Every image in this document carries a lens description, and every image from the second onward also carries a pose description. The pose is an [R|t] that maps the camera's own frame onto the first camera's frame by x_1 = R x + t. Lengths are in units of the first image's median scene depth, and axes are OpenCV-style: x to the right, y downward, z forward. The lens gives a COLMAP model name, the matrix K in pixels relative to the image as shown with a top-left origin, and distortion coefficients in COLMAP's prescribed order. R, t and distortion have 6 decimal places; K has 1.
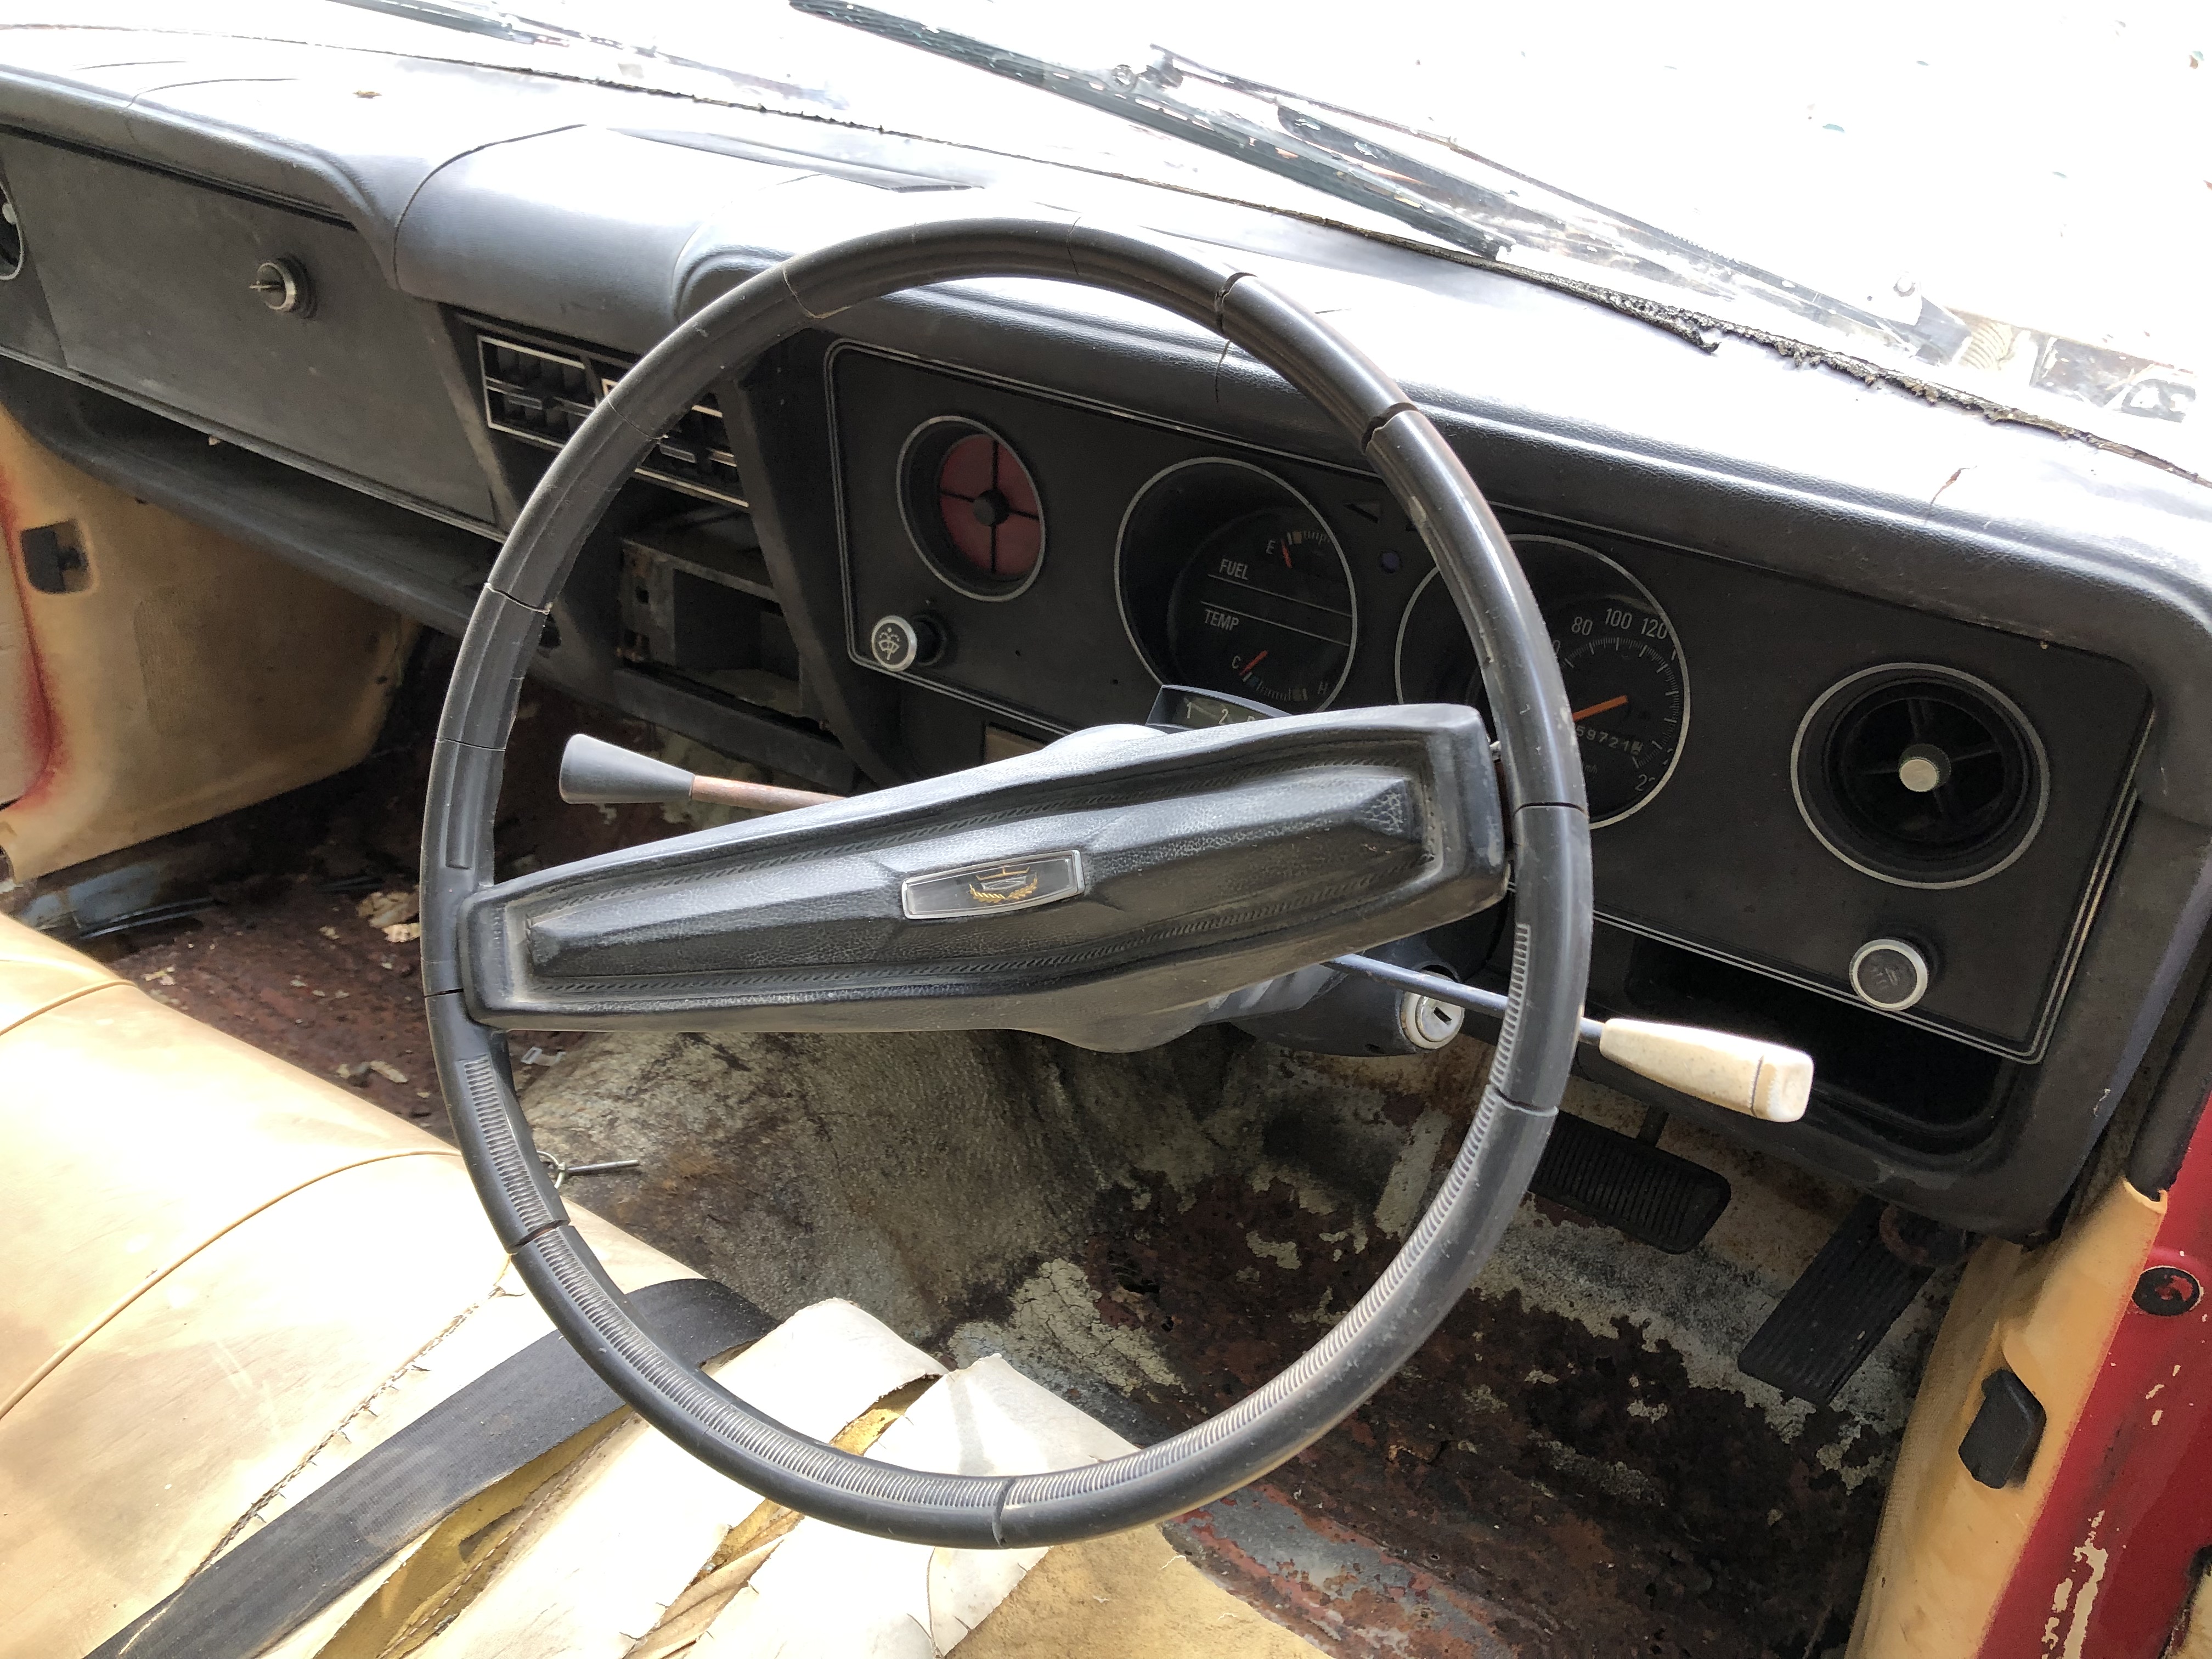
lens RADIAL K [[1851.6, 0, 1102.1], [0, 1851.6, 828.9], [0, 0, 1]] dist [0.032705, 0.000826]
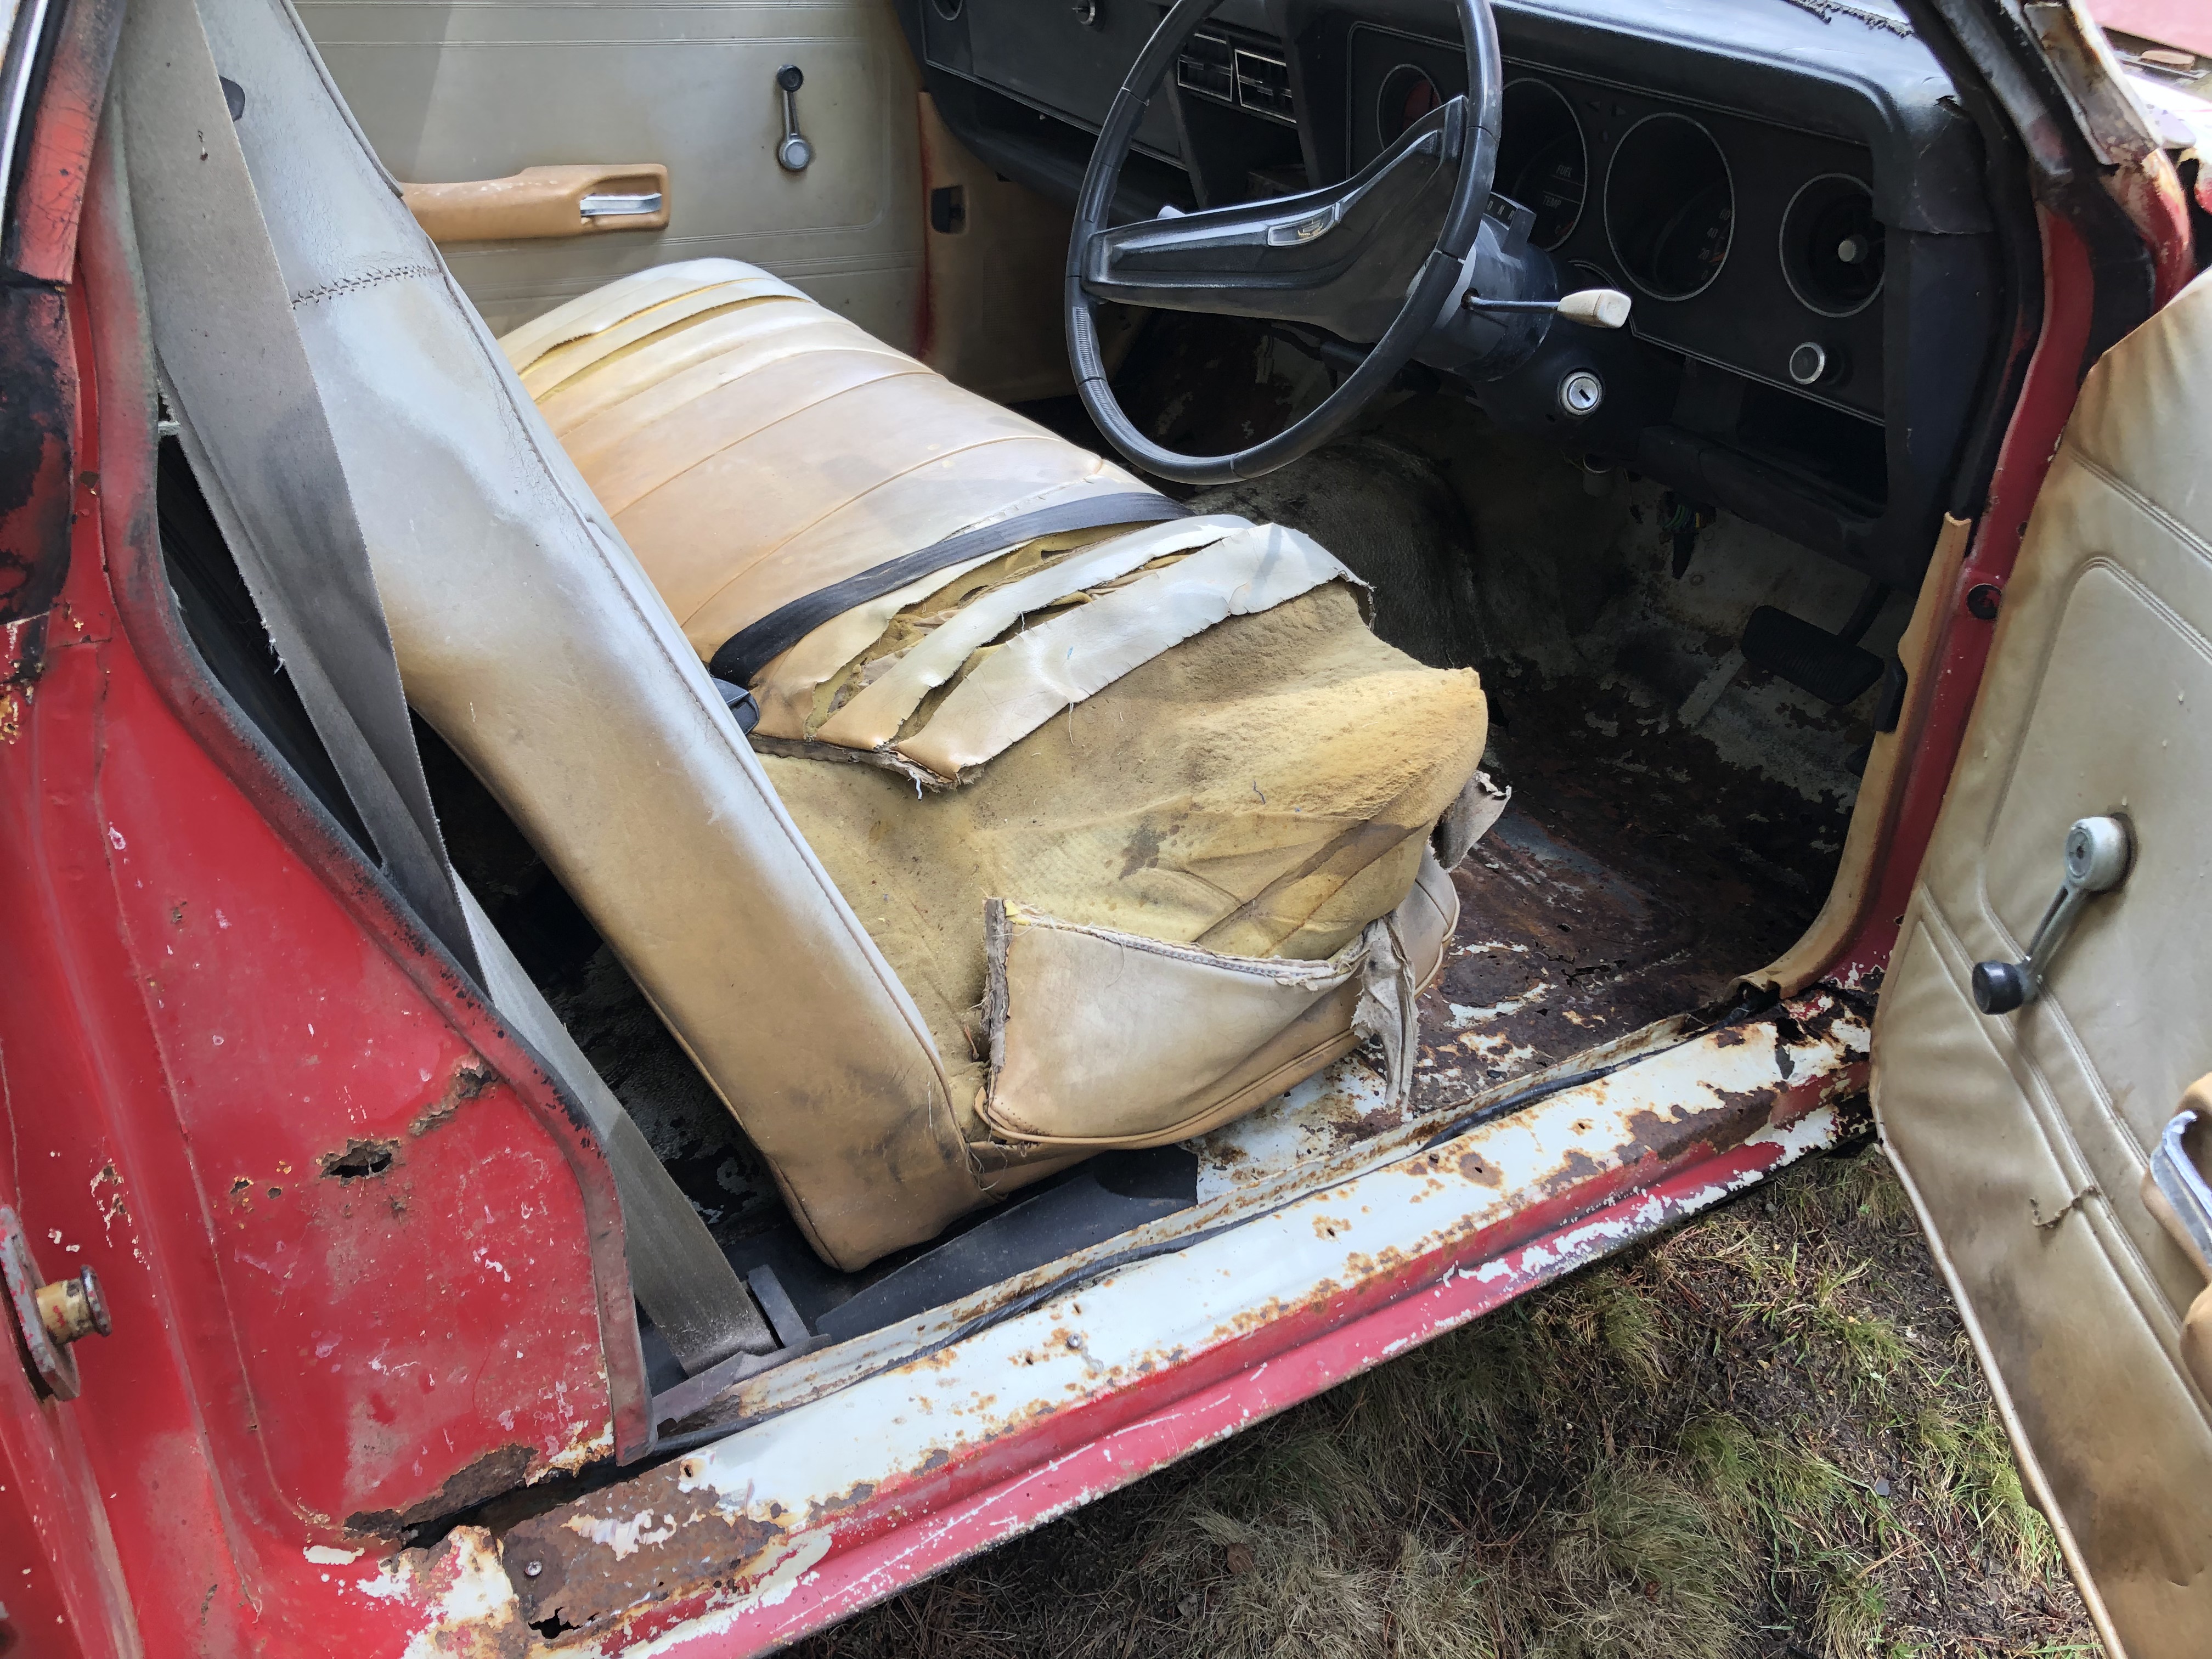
lens RADIAL K [[1851.6, 0, 1110.5], [0, 1851.6, 828.2], [0, 0, 1]] dist [0.032705, 0.000826]
pose [[0.909093, 0.187580, -0.371972, 0.310147], [-0.172377, 0.982244, 0.074046, 0.276052], [0.379257, -0.003195, 0.925286, -0.505851]]
